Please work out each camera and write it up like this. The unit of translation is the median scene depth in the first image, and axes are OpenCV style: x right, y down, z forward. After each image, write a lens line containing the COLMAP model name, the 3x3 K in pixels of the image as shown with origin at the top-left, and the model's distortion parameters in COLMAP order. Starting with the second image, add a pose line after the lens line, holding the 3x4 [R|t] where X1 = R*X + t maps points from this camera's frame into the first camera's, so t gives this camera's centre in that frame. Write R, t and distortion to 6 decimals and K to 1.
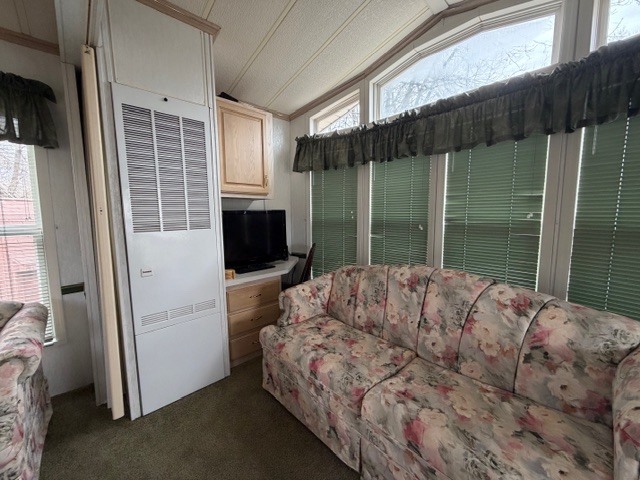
lens RADIAL K [[254.9, 0, 317.6], [0, 254.9, 238.5], [0, 0, 1]] dist [0.001398, -0.000404]
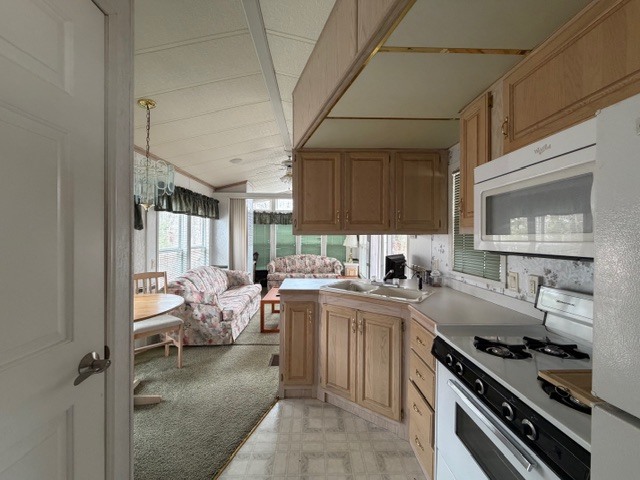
lens RADIAL K [[254.9, 0, 317.6], [0, 254.9, 238.5], [0, 0, 1]] dist [0.001398, -0.000404]
pose [[0.661167, 0.015588, 0.750077, -2.626741], [0.065100, 0.994821, -0.078057, 0.209121], [-0.747409, 0.100439, 0.656728, -1.987218]]
